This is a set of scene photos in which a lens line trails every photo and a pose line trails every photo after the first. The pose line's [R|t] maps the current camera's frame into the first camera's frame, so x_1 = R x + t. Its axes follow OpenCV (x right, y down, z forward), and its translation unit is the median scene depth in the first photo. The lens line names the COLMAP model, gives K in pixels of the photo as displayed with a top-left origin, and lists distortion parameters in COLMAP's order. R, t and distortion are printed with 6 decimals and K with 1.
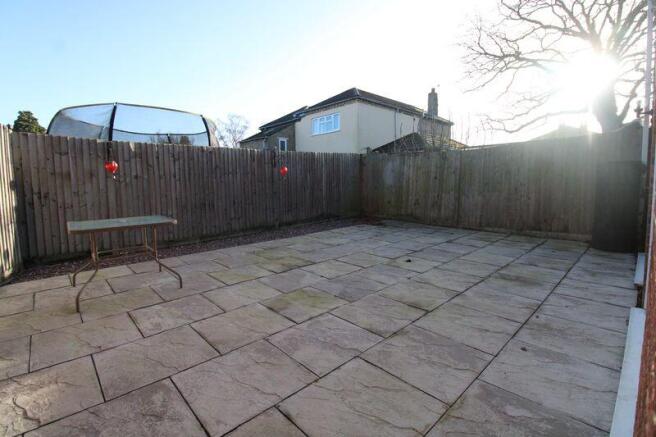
lens RADIAL K [[304.7, 0, 325.7], [0, 304.7, 207.9], [0, 0, 1]] dist [-0.029523, -0.000324]
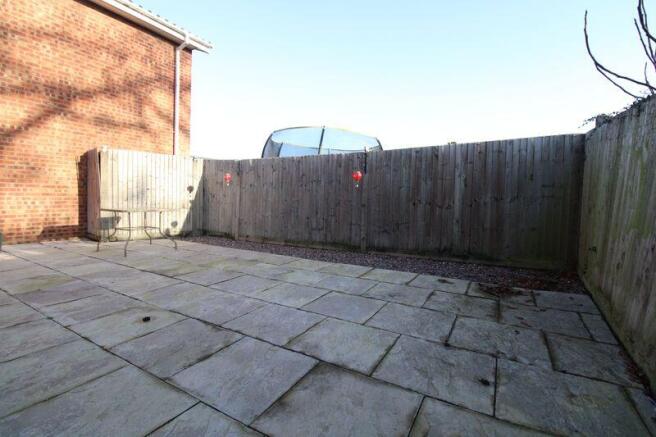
lens RADIAL K [[304.7, 0, 325.7], [0, 304.7, 207.9], [0, 0, 1]] dist [-0.029523, -0.000324]
pose [[0.295123, 0.067154, -0.953096, 0.536616], [-0.100237, 0.994198, 0.039012, -0.062216], [0.950187, 0.084022, 0.300143, 0.656643]]
